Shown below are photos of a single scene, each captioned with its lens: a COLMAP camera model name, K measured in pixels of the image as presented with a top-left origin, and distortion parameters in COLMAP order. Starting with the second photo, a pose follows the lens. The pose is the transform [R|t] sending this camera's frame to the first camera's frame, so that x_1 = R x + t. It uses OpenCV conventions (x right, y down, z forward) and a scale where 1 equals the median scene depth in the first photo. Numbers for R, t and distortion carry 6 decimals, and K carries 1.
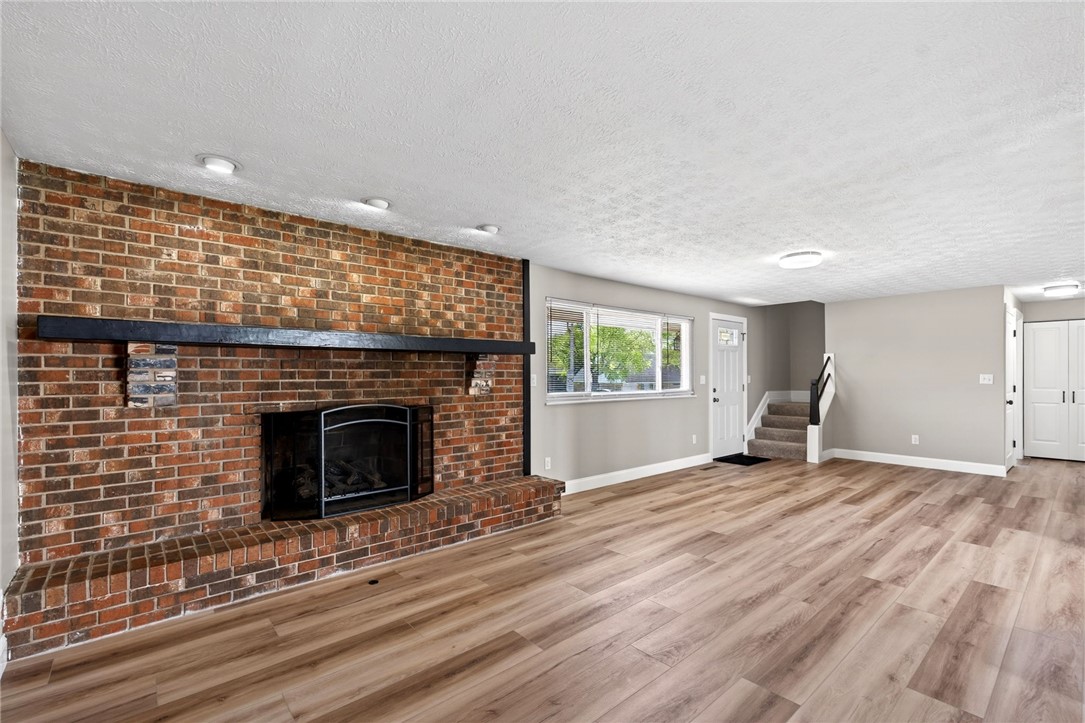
lens RADIAL K [[476.7, 0, 543.5], [0, 476.7, 370.9], [0, 0, 1]] dist [0.012672, -0.002972]
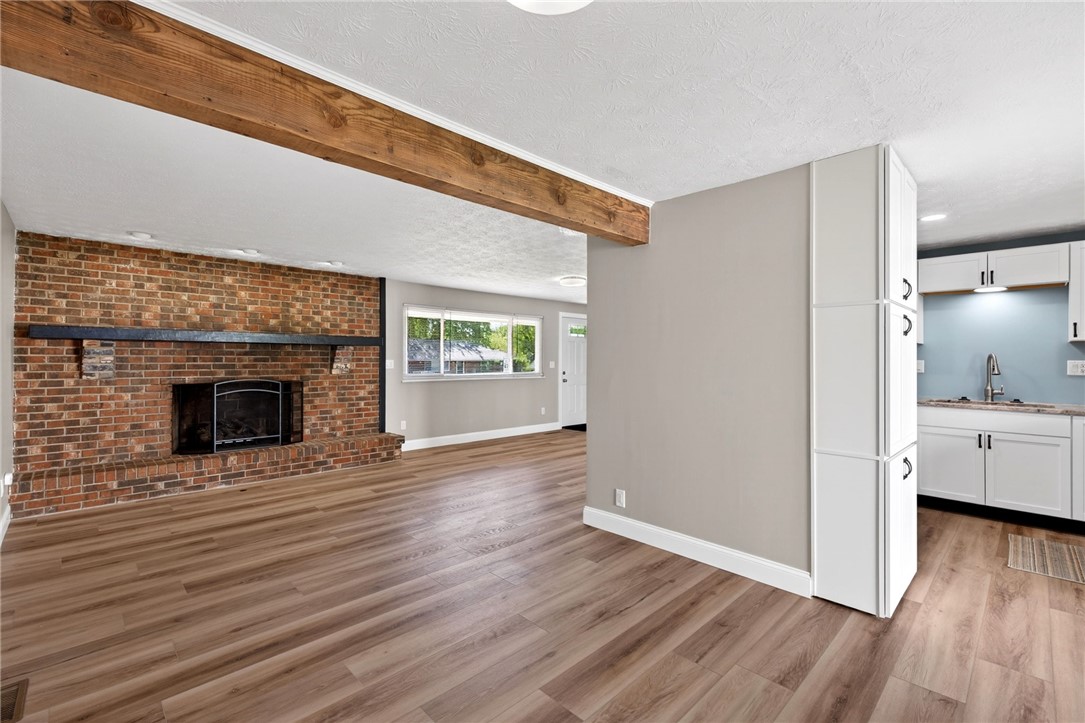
lens RADIAL K [[476.7, 0, 538.5], [0, 476.7, 352.6], [0, 0, 1]] dist [0.012672, -0.002972]
pose [[0.998361, 0.006024, 0.056915, 0.437019], [-0.005545, 0.999948, -0.008563, -0.006119], [-0.056964, 0.008233, 0.998342, -0.534553]]
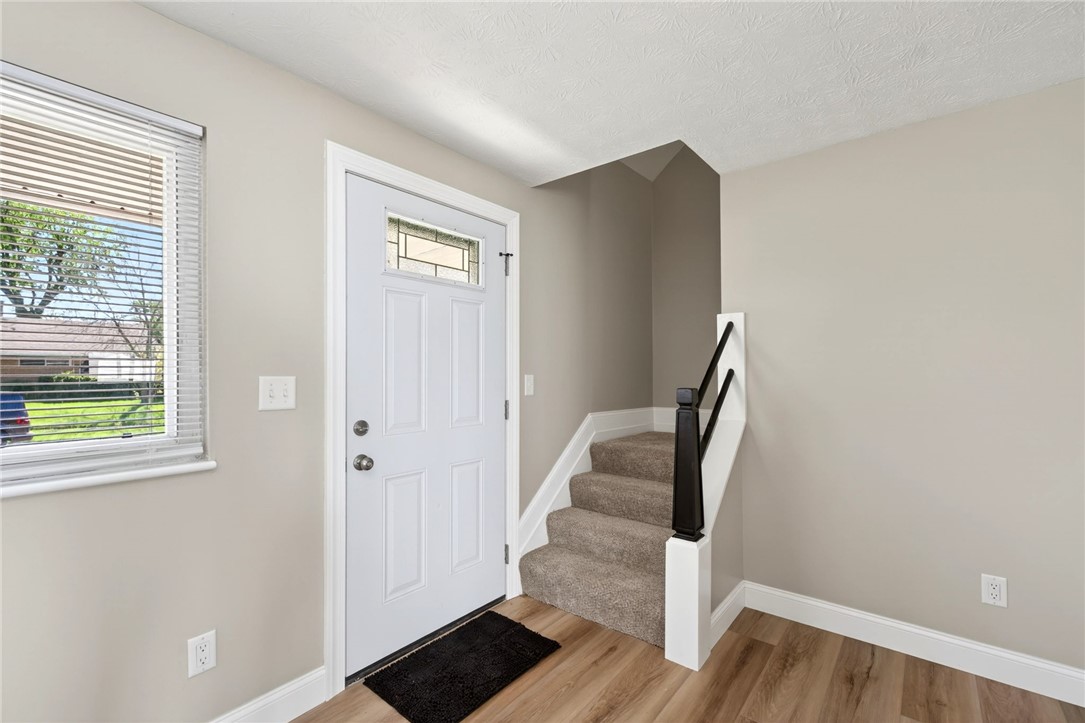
lens RADIAL K [[476.7, 0, 542.6], [0, 476.7, 370.2], [0, 0, 1]] dist [0.012672, -0.002972]
pose [[0.984827, 0.001417, 0.173535, 0.833341], [-0.002003, 0.999993, 0.003200, 0.010660], [-0.173530, -0.003499, 0.984822, 1.415070]]
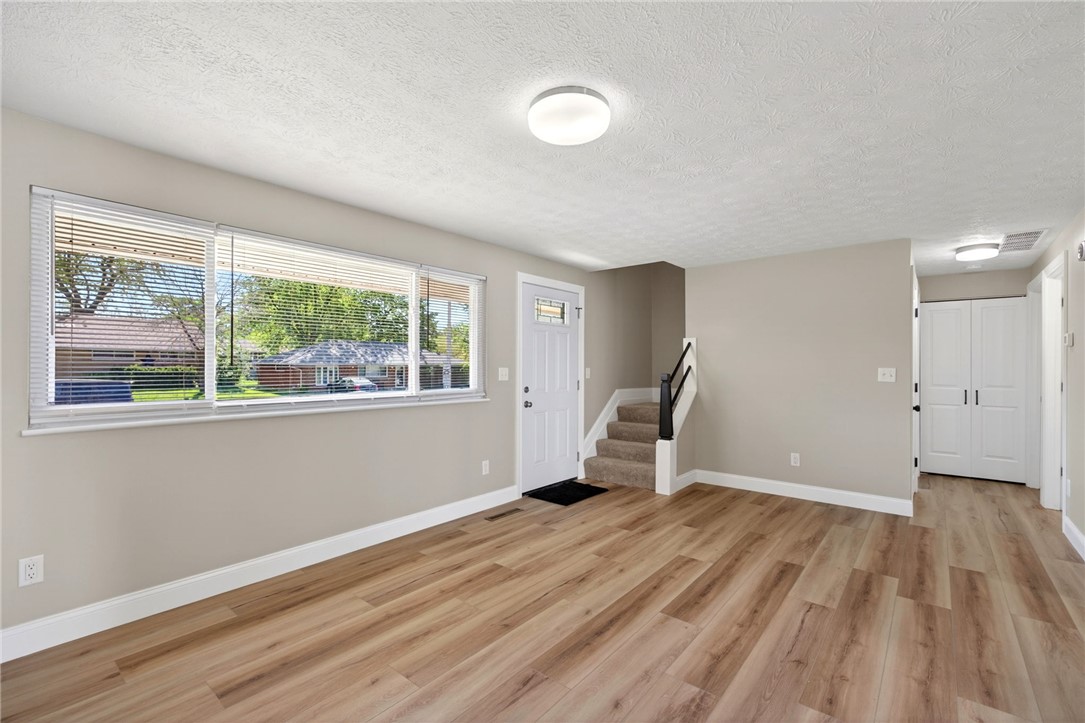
lens RADIAL K [[476.7, 0, 540.8], [0, 476.7, 362.2], [0, 0, 1]] dist [0.012672, -0.002972]
pose [[0.986709, 0.006484, 0.162368, 0.541586], [-0.006466, 0.999979, -0.000637, 0.004344], [-0.162369, -0.000422, 0.986730, 0.684471]]
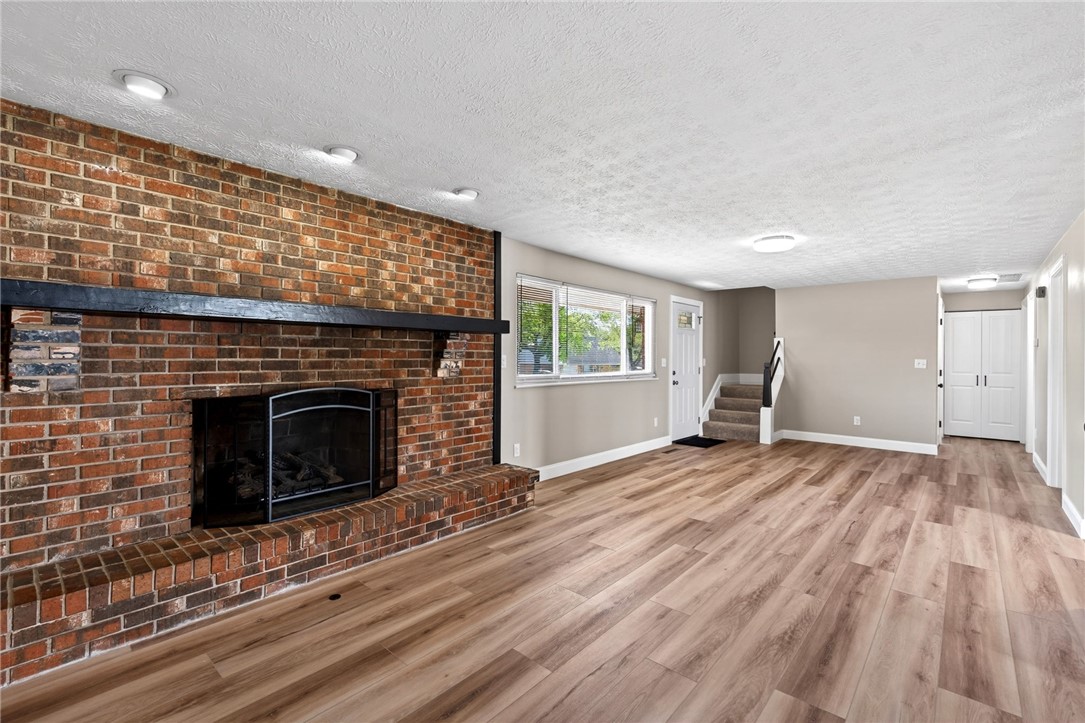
lens RADIAL K [[476.7, 0, 545.1], [0, 476.7, 352.5], [0, 0, 1]] dist [0.012672, -0.002972]
pose [[0.991370, 0.010525, 0.130669, -0.082810], [-0.010539, 0.999944, -0.000579, 0.002027], [-0.130668, -0.000804, 0.991426, 0.086322]]
